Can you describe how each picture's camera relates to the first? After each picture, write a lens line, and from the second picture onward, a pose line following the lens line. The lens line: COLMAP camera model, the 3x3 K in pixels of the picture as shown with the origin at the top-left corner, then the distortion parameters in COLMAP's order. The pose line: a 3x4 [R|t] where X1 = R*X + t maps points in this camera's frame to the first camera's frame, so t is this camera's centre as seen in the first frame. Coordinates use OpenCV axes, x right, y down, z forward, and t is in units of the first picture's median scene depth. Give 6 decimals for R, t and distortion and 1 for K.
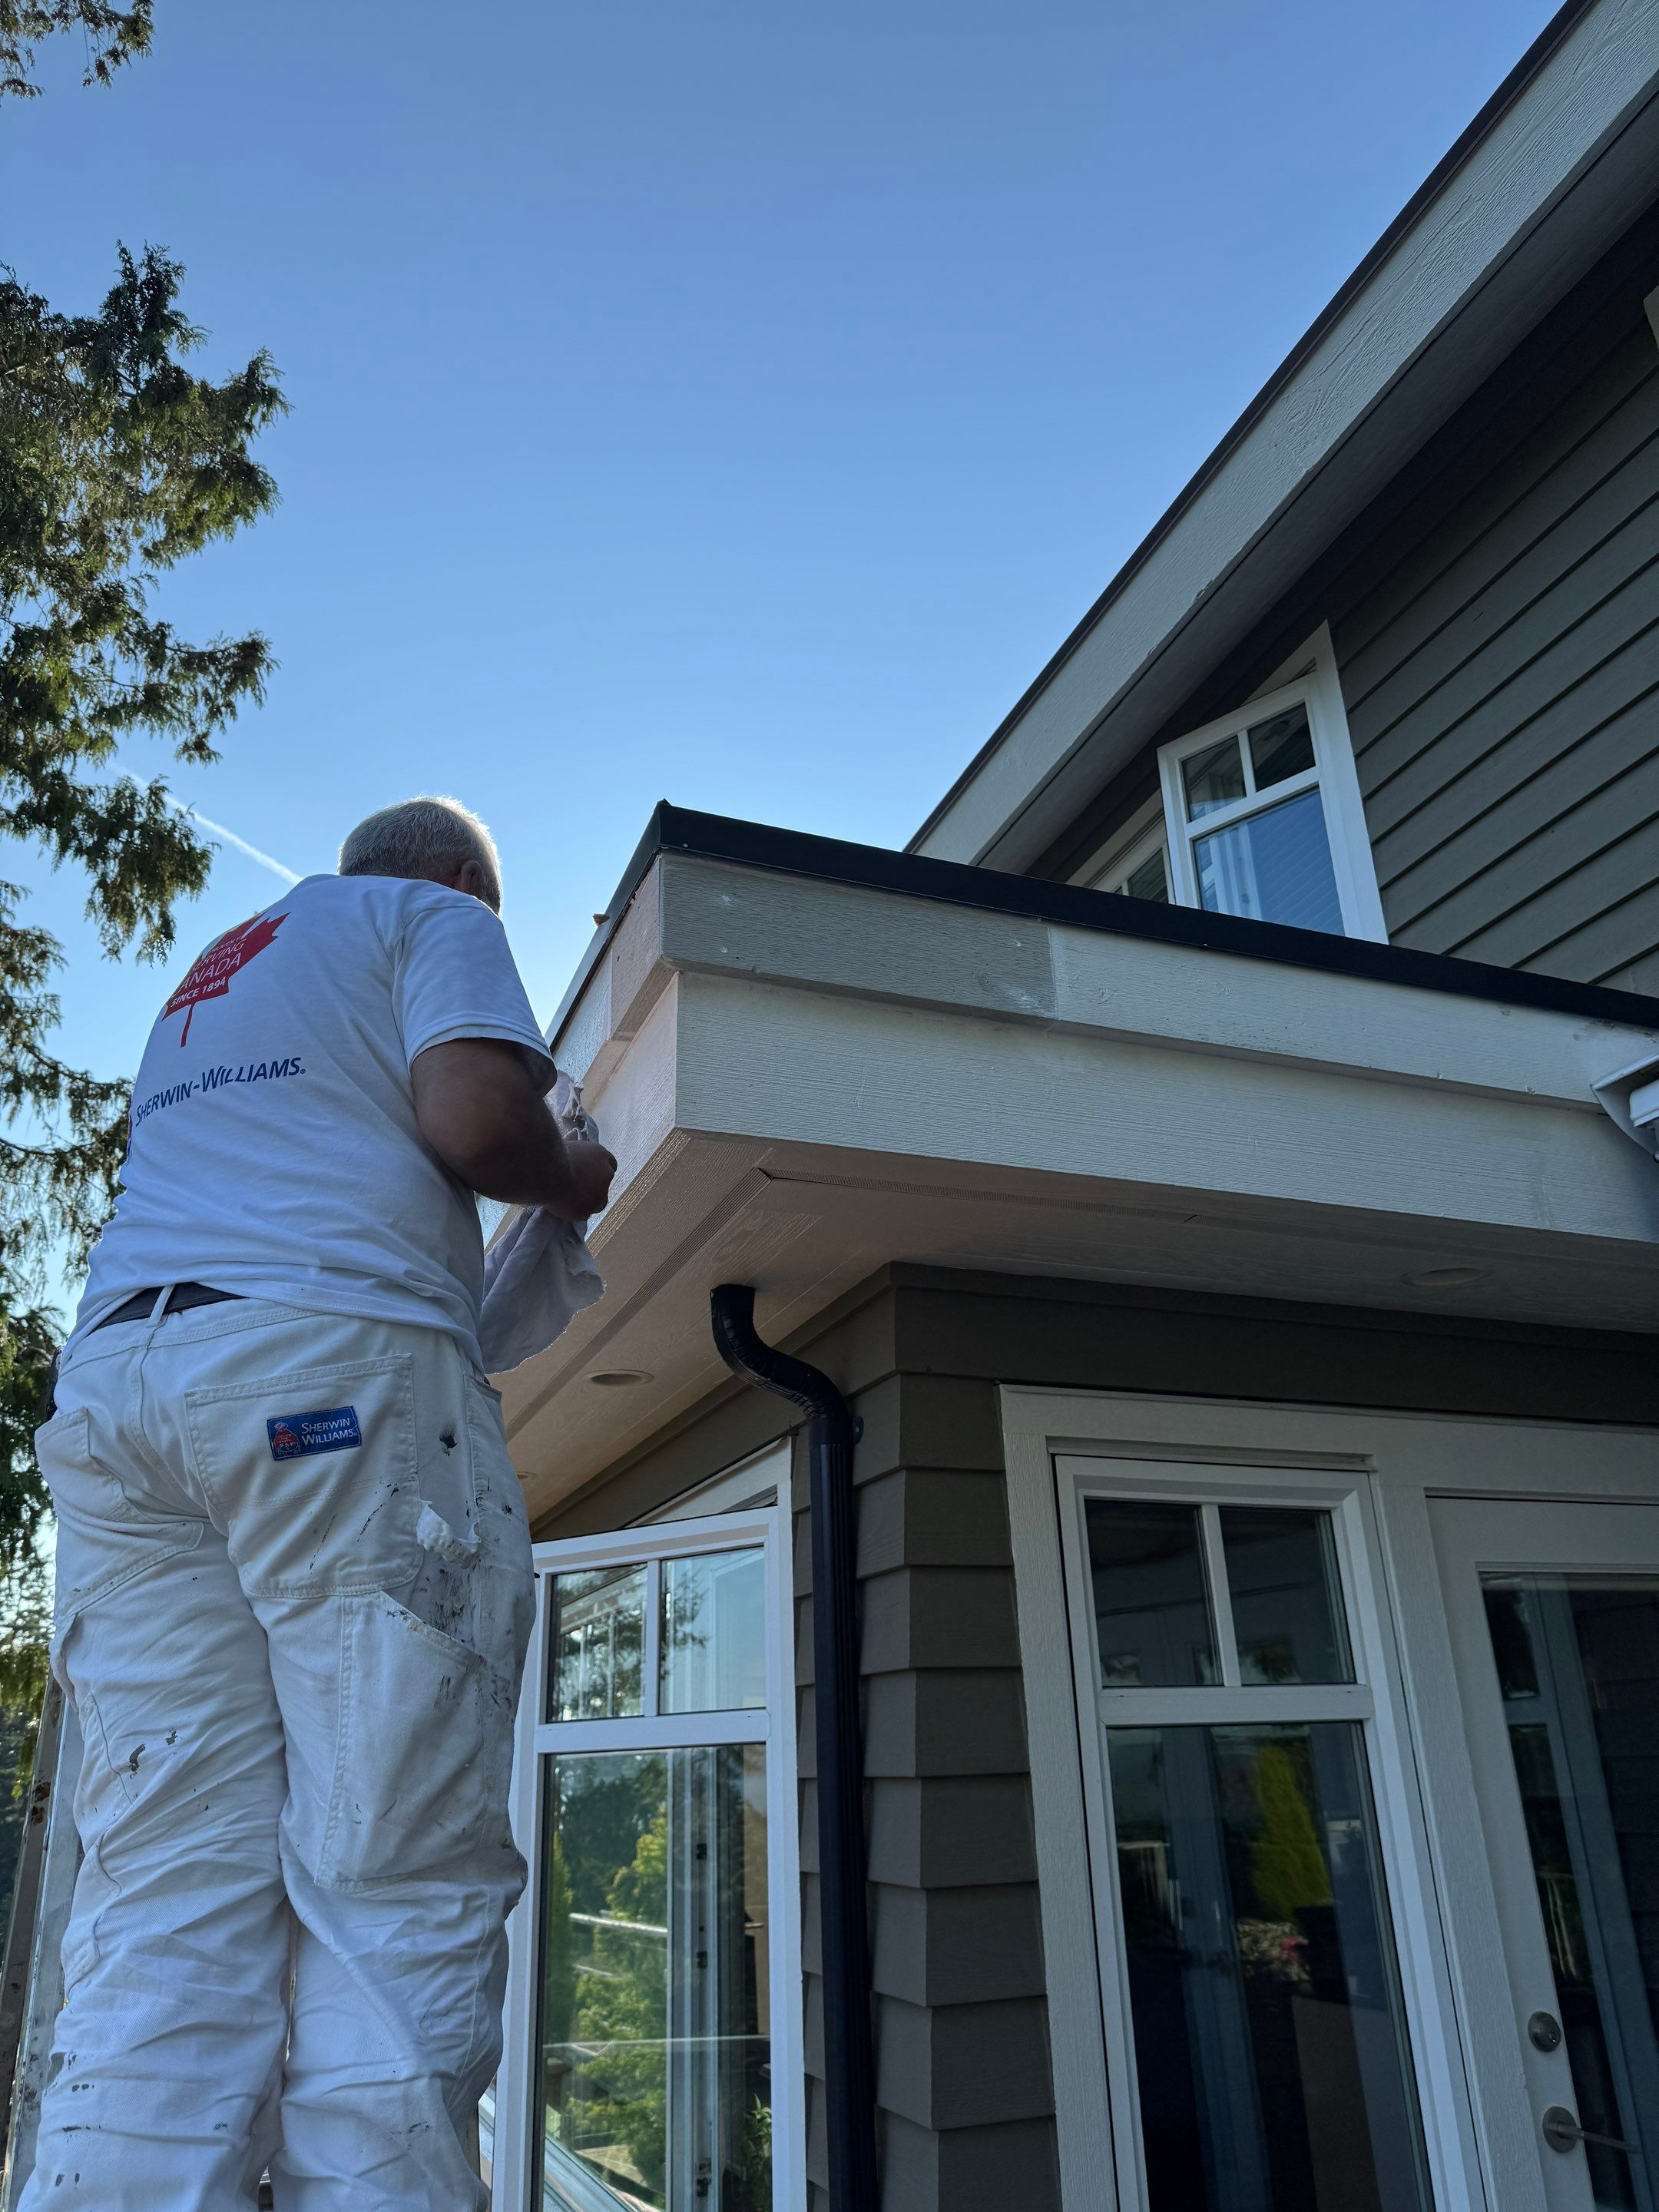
lens RADIAL K [[1528.9, 0, 805.8], [0, 1528.9, 1095.4], [0, 0, 1]] dist [0.071172, -0.206927]
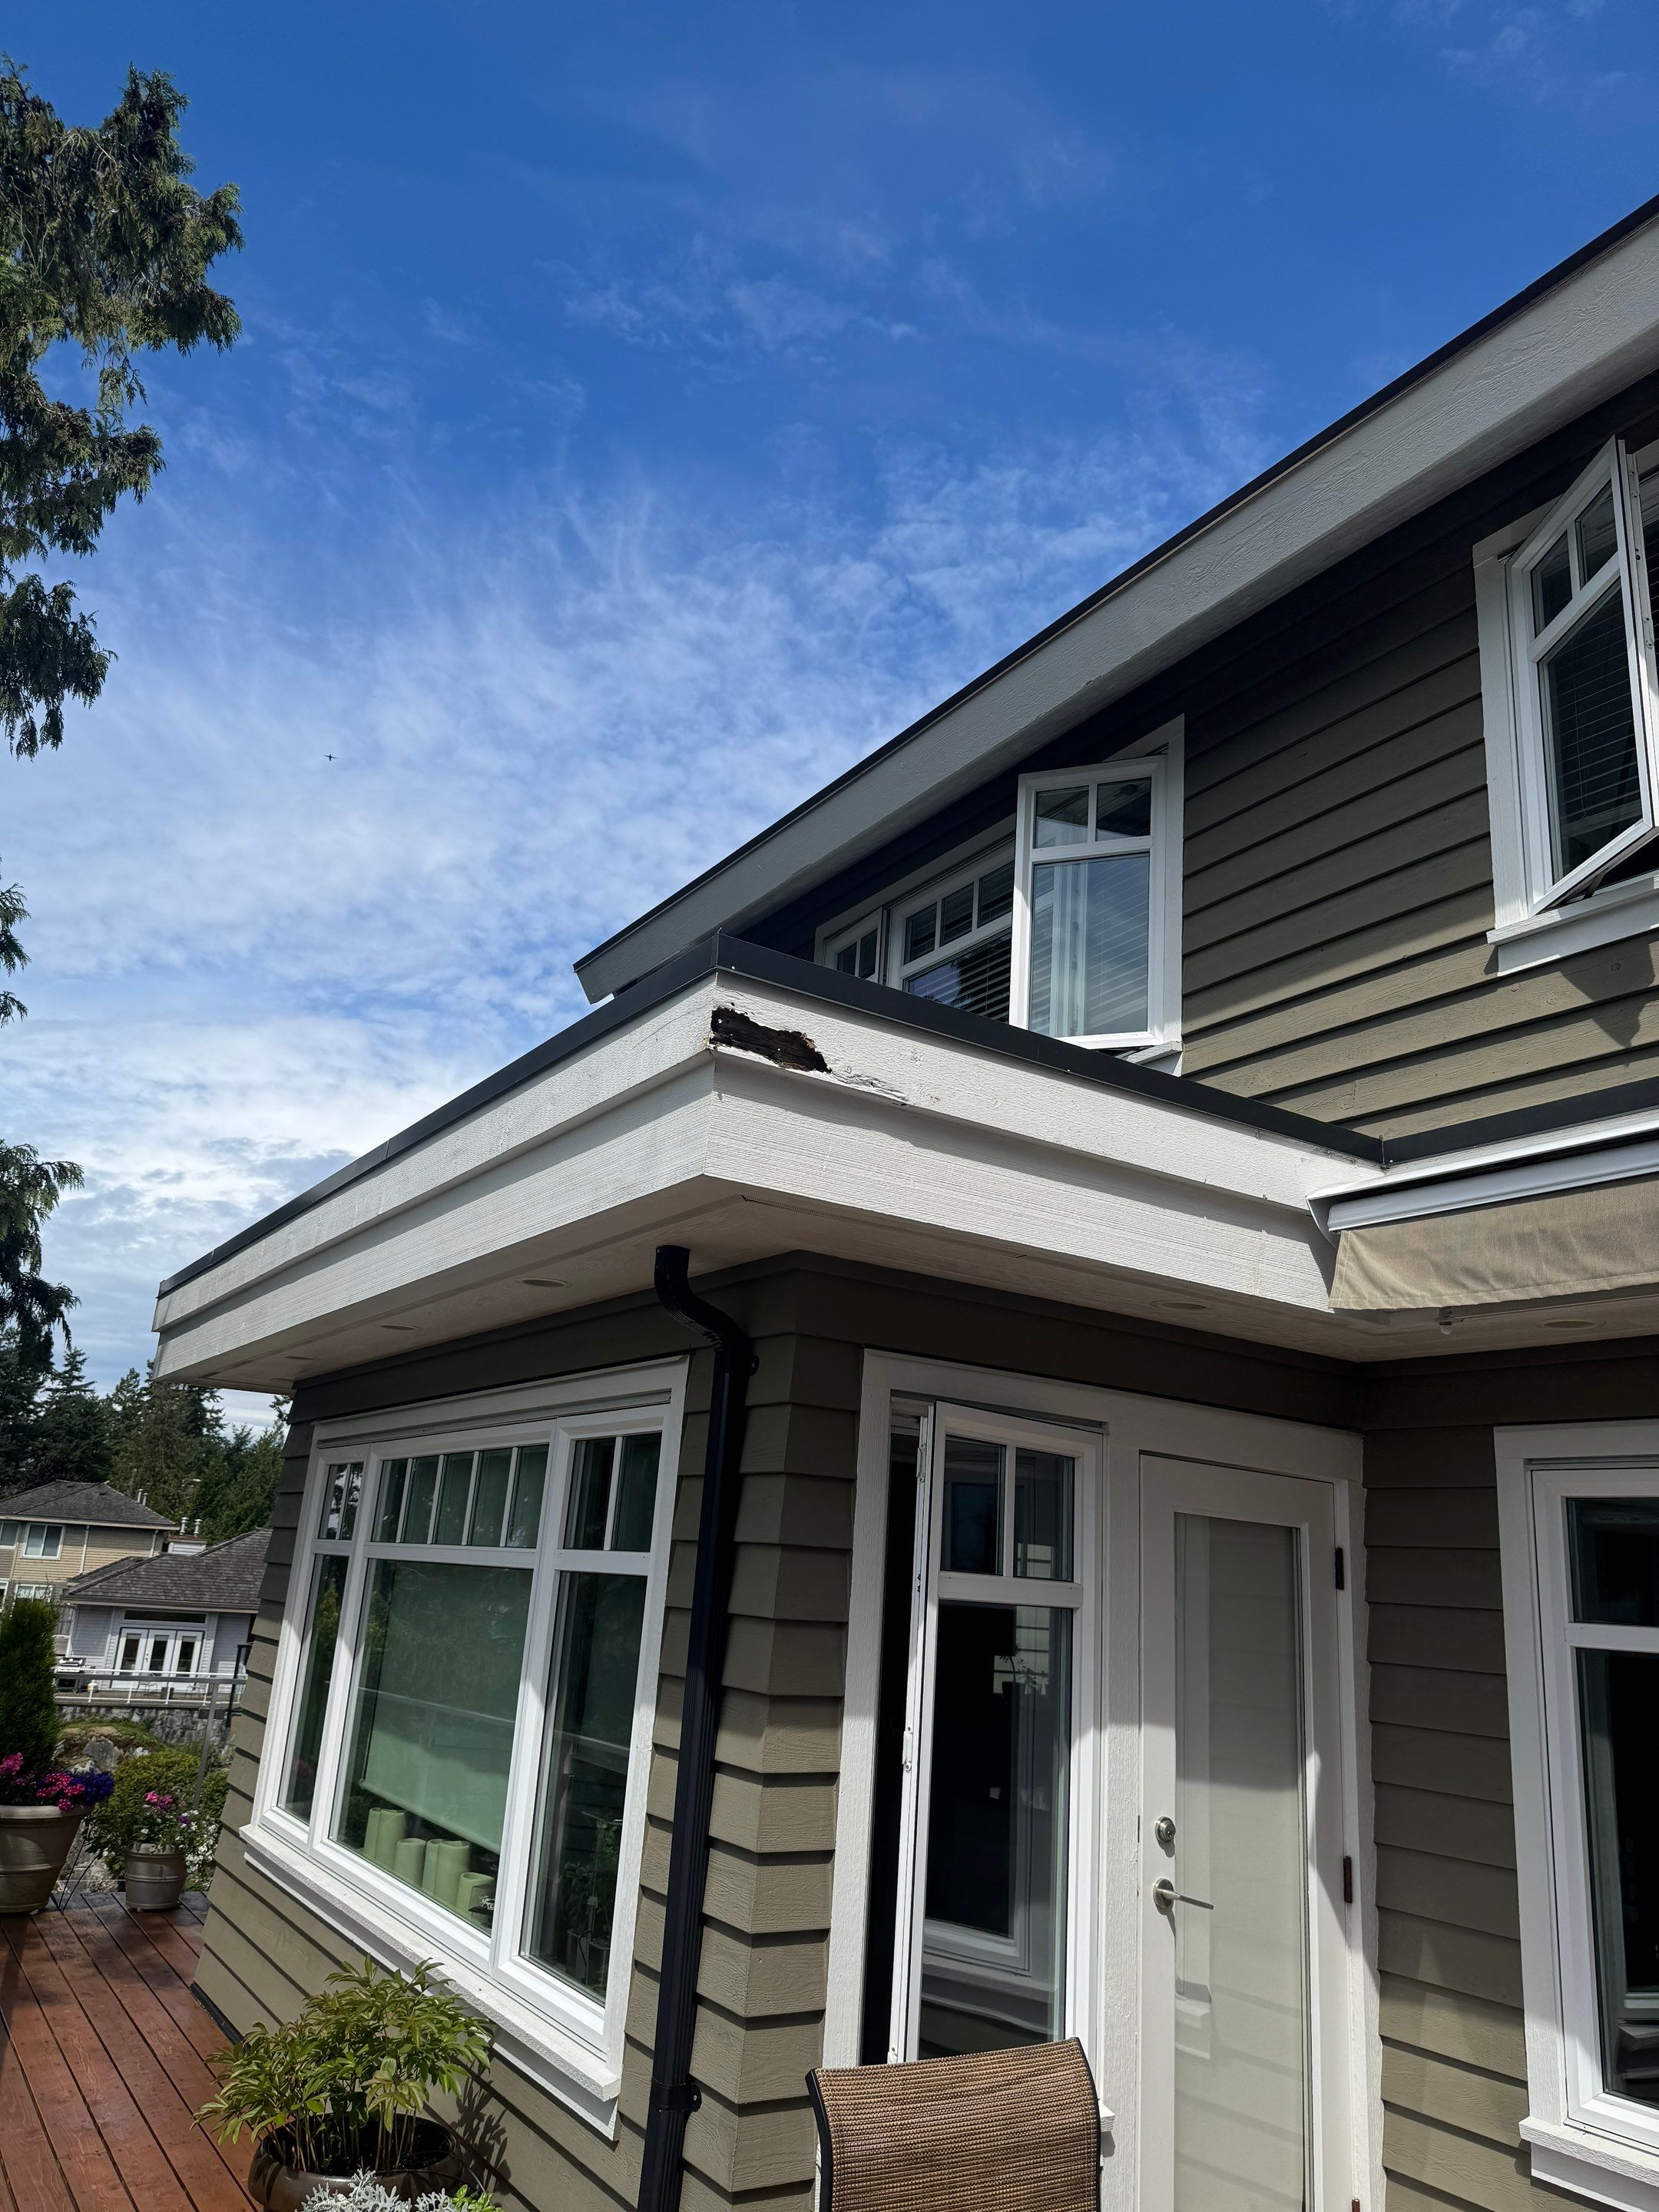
lens RADIAL K [[1512.1, 0, 829.5], [0, 1512.1, 1106.0], [0, 0, 1]] dist [0.003865, 0.001708]
pose [[0.973368, 0.146954, 0.175950, -0.166545], [-0.166196, 0.981002, 0.100071, -0.147338], [-0.157901, -0.126648, 0.979299, -0.274836]]
